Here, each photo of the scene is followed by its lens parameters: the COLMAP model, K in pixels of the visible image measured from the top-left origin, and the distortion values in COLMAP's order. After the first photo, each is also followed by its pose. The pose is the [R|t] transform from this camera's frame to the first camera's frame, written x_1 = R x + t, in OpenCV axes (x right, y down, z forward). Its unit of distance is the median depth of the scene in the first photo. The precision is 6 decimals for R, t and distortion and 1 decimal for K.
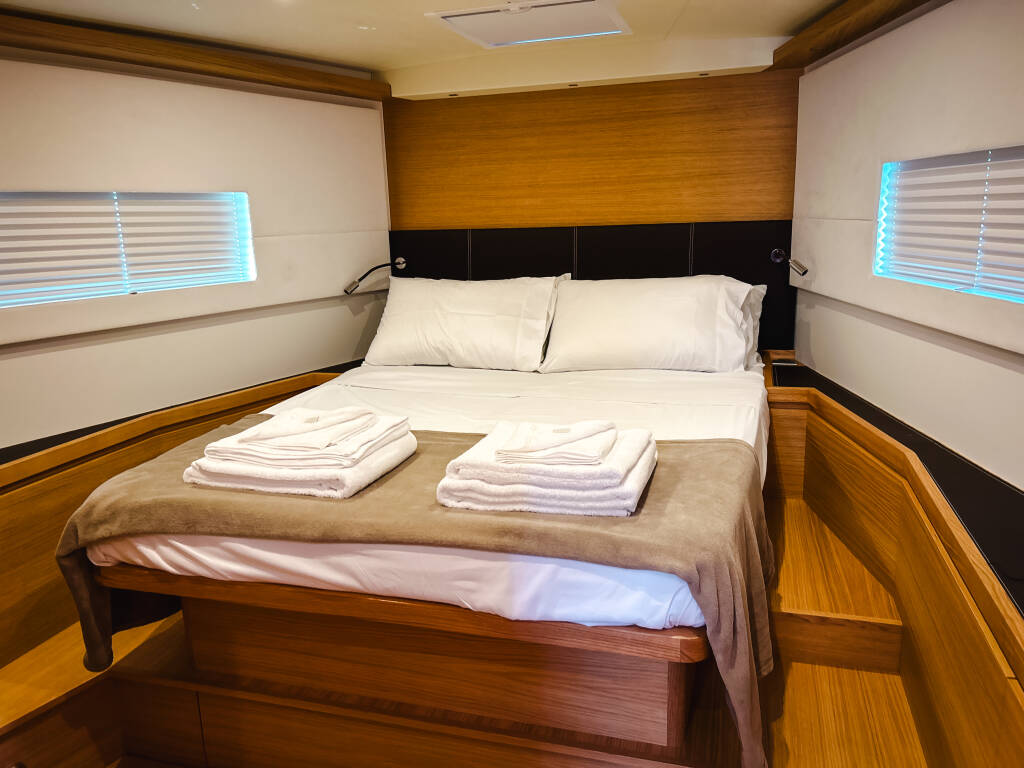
lens RADIAL K [[774.4, 0, 515.6], [0, 774.4, 383.3], [0, 0, 1]] dist [0.082585, -0.108274]
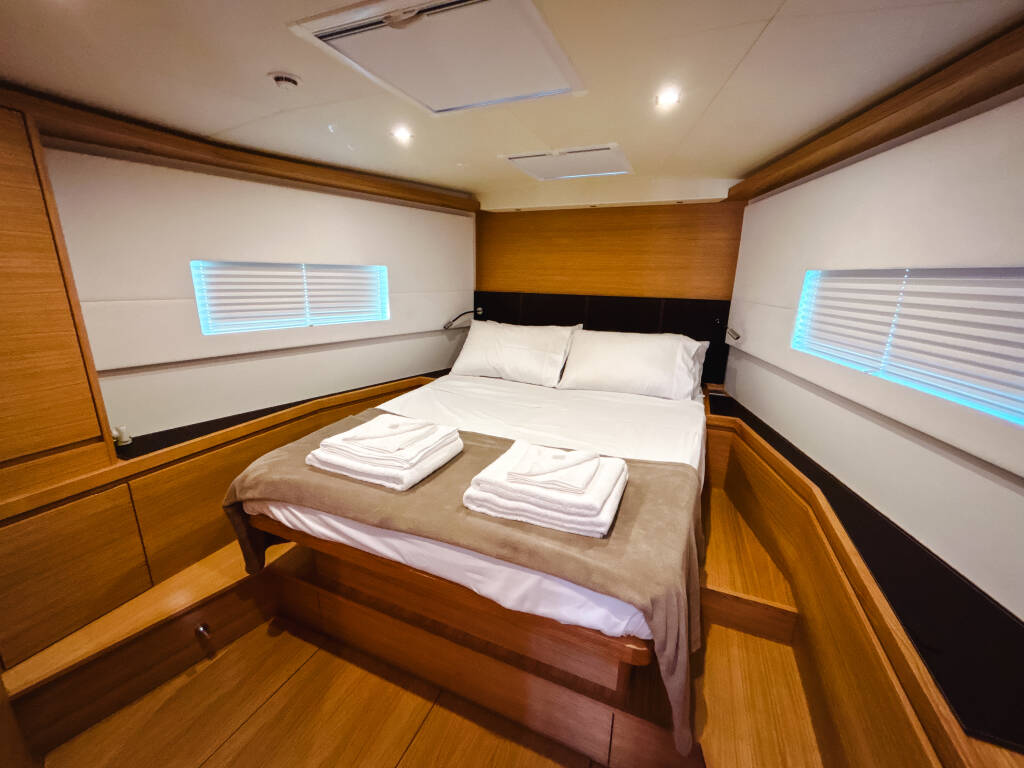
lens RADIAL K [[413.3, 0, 512.6], [0, 413.3, 381.9], [0, 0, 1]] dist [-0.000510, 0.000326]
pose [[0.992204, 0.076117, -0.098677, 0.033161], [-0.072102, 0.996442, 0.043640, -0.081385], [0.101648, -0.036185, 0.994162, 0.218587]]
